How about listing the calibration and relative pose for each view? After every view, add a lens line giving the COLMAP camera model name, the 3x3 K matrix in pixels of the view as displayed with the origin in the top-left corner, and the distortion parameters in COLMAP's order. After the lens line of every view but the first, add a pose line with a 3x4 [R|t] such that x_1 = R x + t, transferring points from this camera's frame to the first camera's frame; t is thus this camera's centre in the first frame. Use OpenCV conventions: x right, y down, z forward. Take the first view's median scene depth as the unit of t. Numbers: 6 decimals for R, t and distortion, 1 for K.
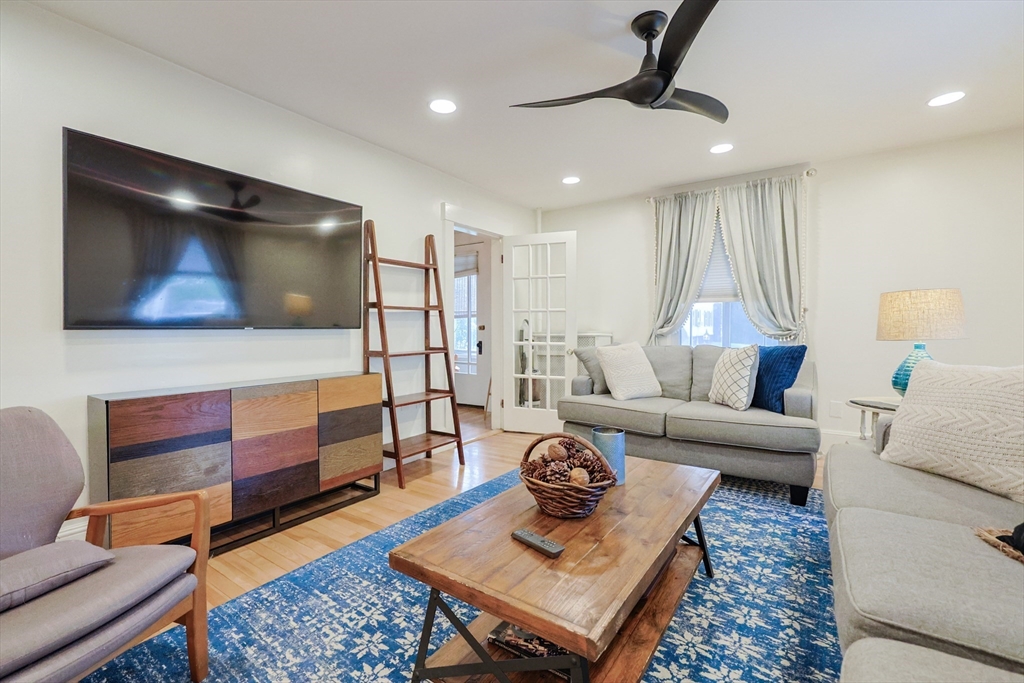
lens RADIAL K [[439.2, 0, 514.1], [0, 439.2, 334.5], [0, 0, 1]] dist [-0.002322, 0.000177]
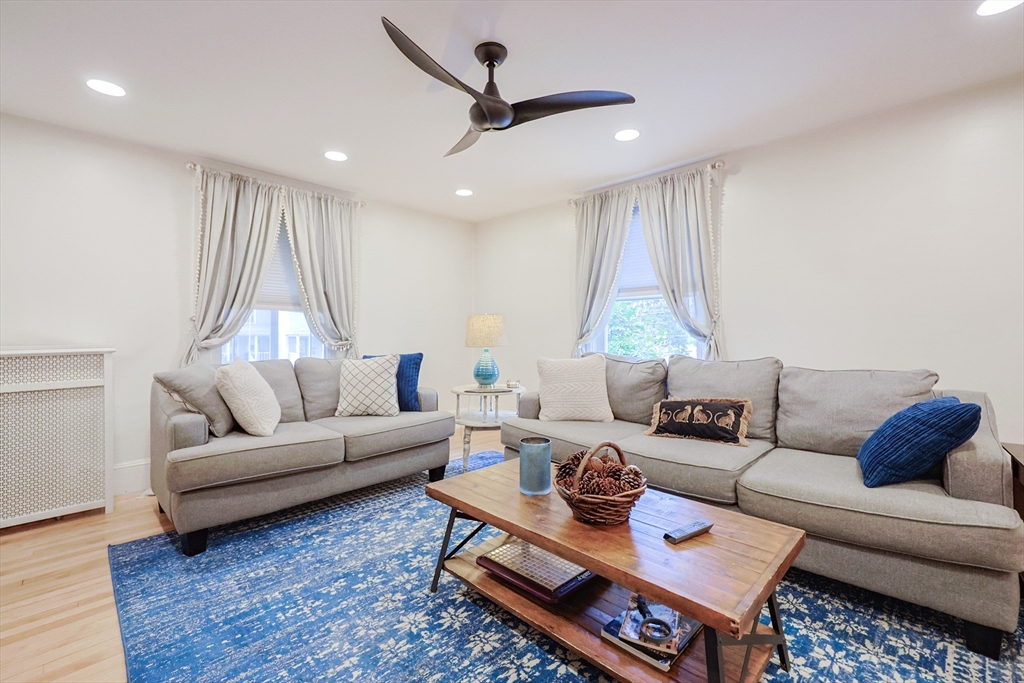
lens RADIAL K [[439.2, 0, 514.1], [0, 439.2, 334.5], [0, 0, 1]] dist [-0.002322, 0.000177]
pose [[0.178946, 0.005248, 0.983845, -0.540810], [0.016324, 0.999832, -0.008303, -0.013046], [-0.983723, 0.017546, 0.178830, 0.573479]]
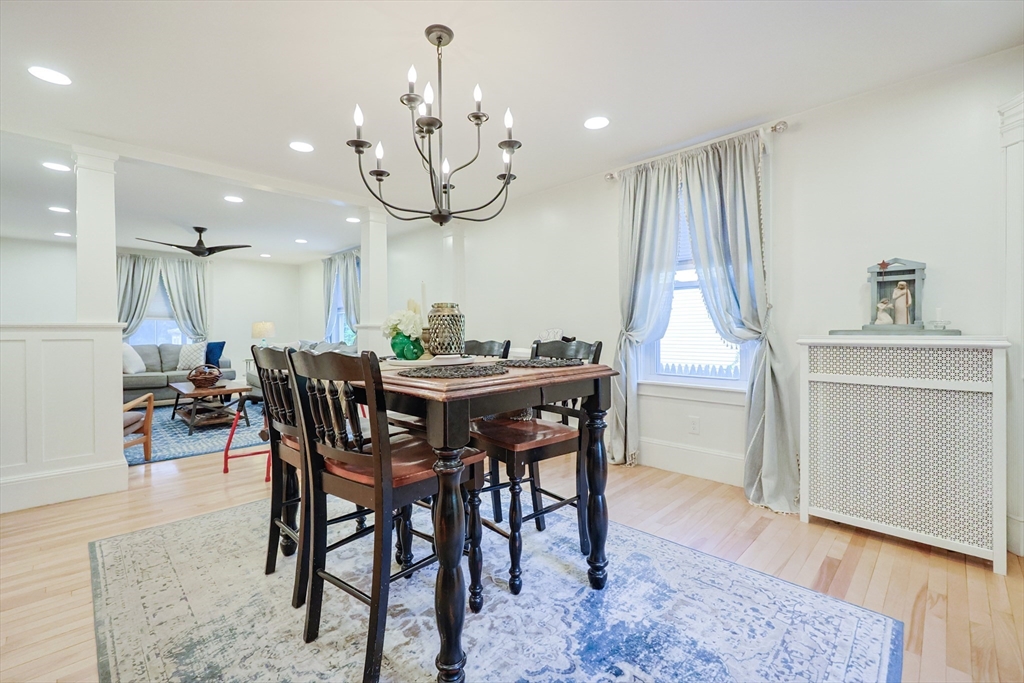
lens RADIAL K [[439.2, 0, 514.1], [0, 439.2, 334.5], [0, 0, 1]] dist [-0.002322, 0.000177]
pose [[0.173019, 0.019968, 0.984716, -1.634973], [0.014747, 0.999630, -0.022862, 0.073014], [-0.984808, 0.018477, 0.172660, -1.130597]]
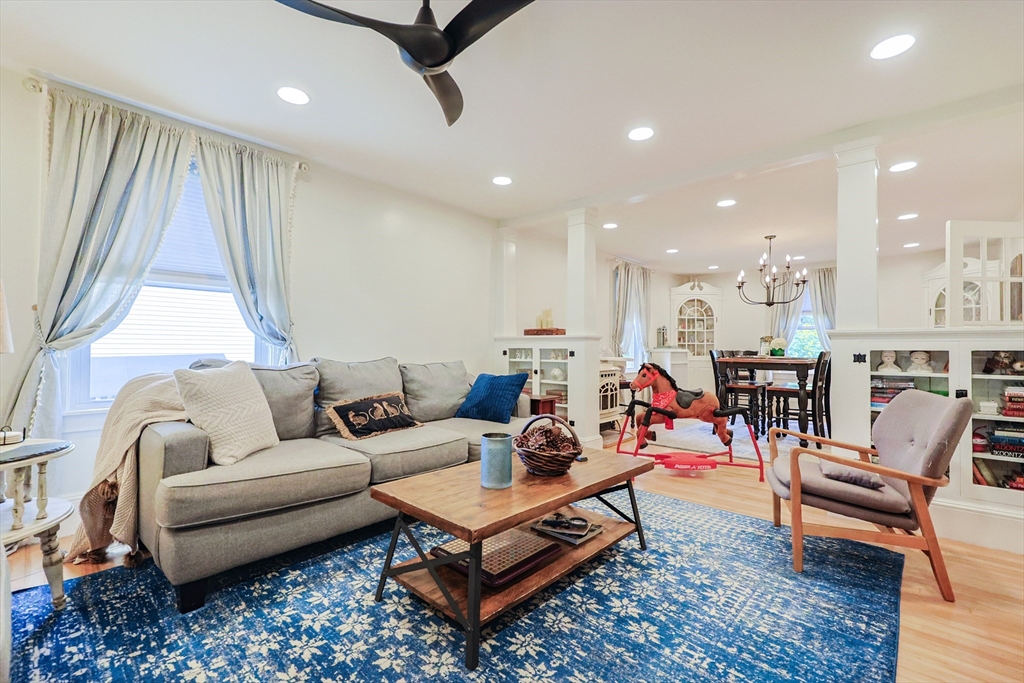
lens RADIAL K [[445.7, 0, 510.0], [0, 445.7, 349.2], [0, 0, 1]] dist [0.017118, 0.000096]
pose [[-0.987731, 0.000947, 0.156160, 0.011228], [0.004040, 0.999802, 0.019488, -0.005920], [-0.156110, 0.019879, -0.987540, 1.370743]]
